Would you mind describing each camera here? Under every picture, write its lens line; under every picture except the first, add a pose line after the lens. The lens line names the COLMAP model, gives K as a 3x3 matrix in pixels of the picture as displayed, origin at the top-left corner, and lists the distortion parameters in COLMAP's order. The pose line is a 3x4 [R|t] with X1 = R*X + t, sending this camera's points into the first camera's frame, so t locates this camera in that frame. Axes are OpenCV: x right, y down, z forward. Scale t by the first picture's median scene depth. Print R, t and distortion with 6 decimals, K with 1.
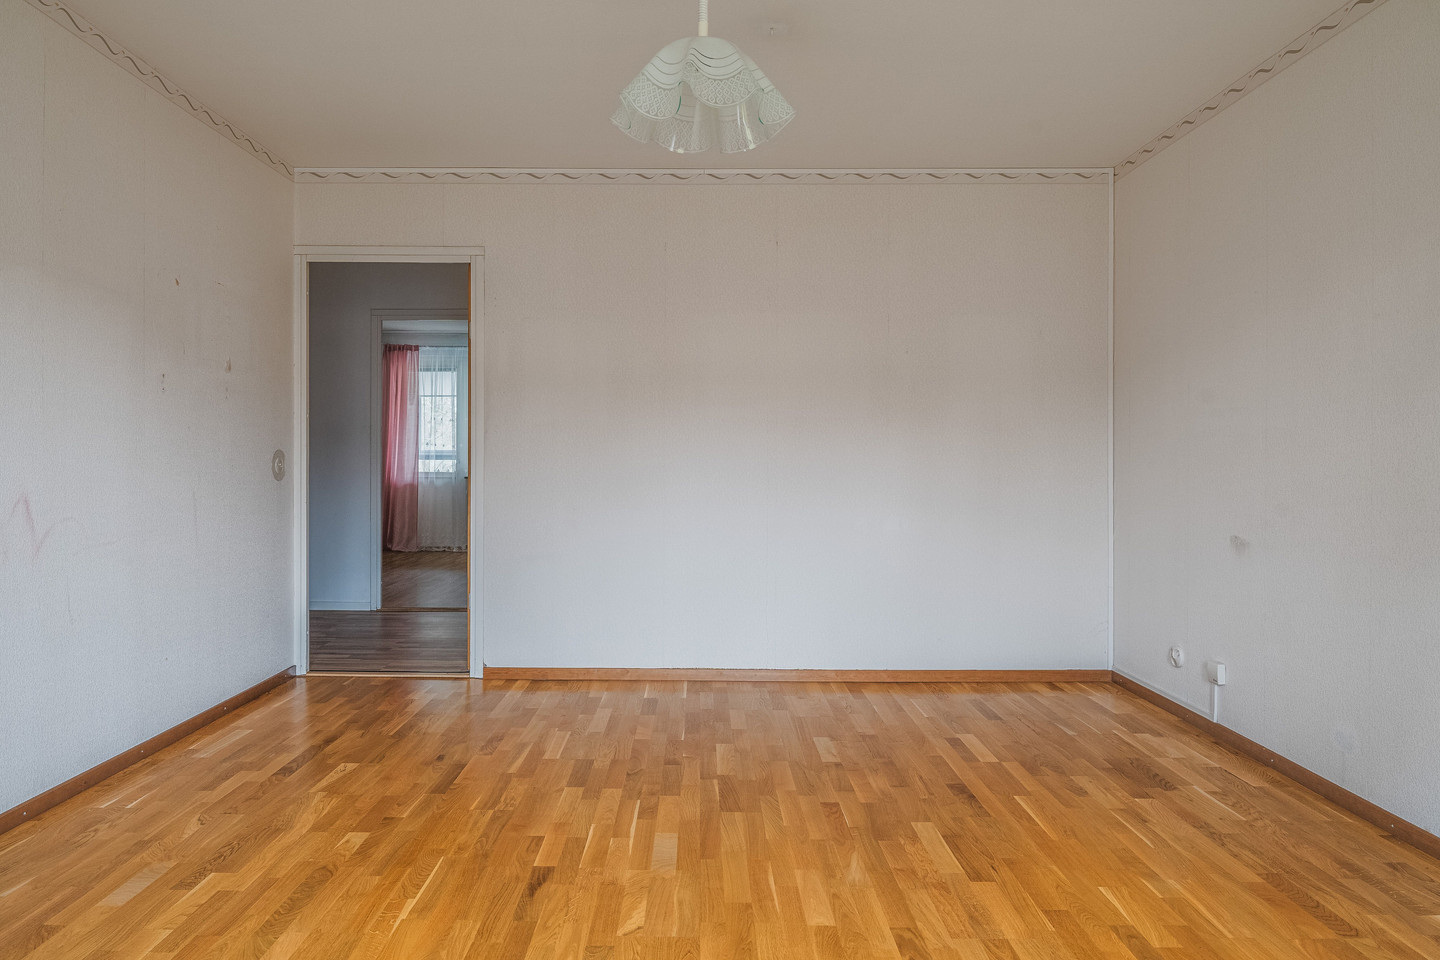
lens RADIAL K [[972.0, 0, 712.5], [0, 972.0, 478.7], [0, 0, 1]] dist [-0.018111, -0.005306]
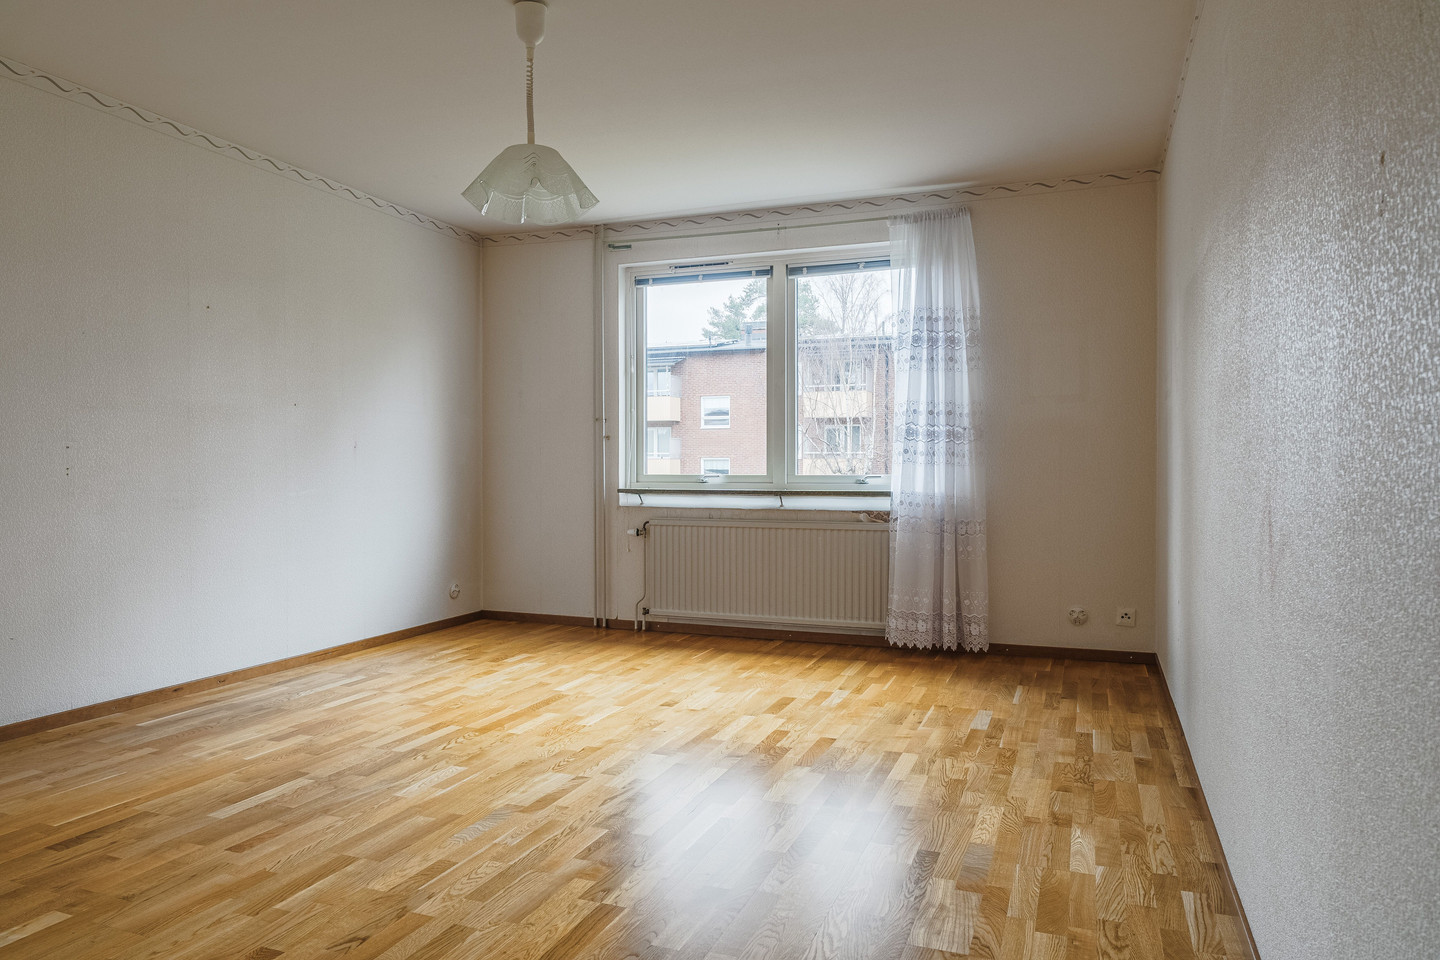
lens RADIAL K [[972.0, 0, 712.7], [0, 972.0, 492.6], [0, 0, 1]] dist [-0.018111, -0.005306]
pose [[-0.930427, -0.019339, 0.365968, -0.581654], [-0.003794, 0.999061, 0.043149, -0.012126], [-0.366459, 0.038758, -0.929627, 1.666949]]
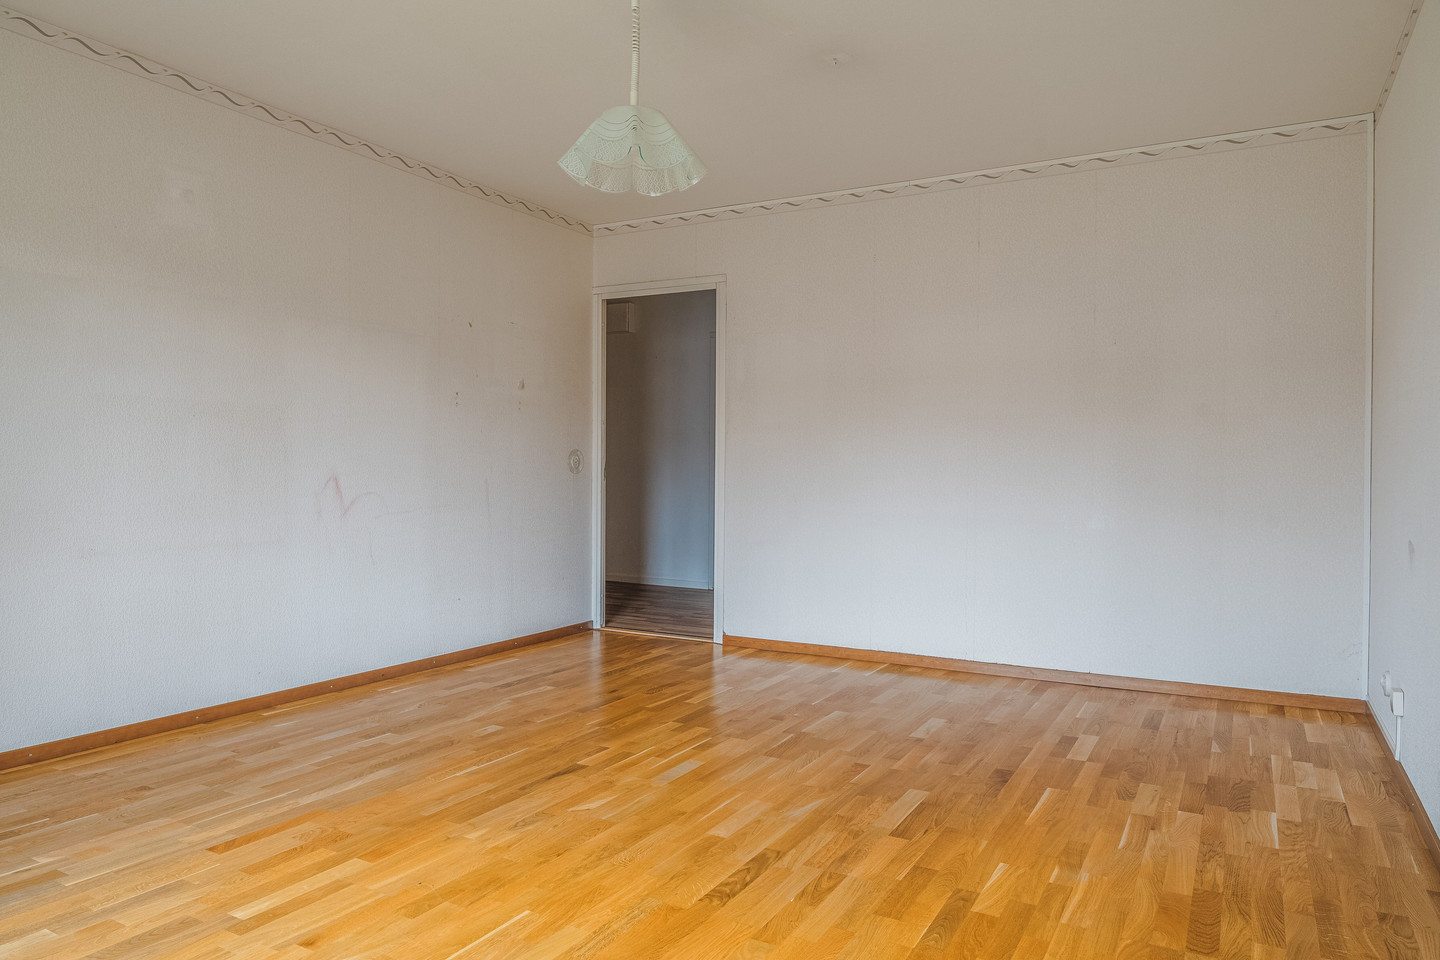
lens RADIAL K [[972.0, 0, 712.6], [0, 972.0, 471.4], [0, 0, 1]] dist [-0.018111, -0.005306]
pose [[0.872325, 0.004145, -0.488909, 0.525396], [-0.009847, 0.999910, -0.009092, 0.015680], [0.488828, 0.012746, 0.872287, -0.043537]]
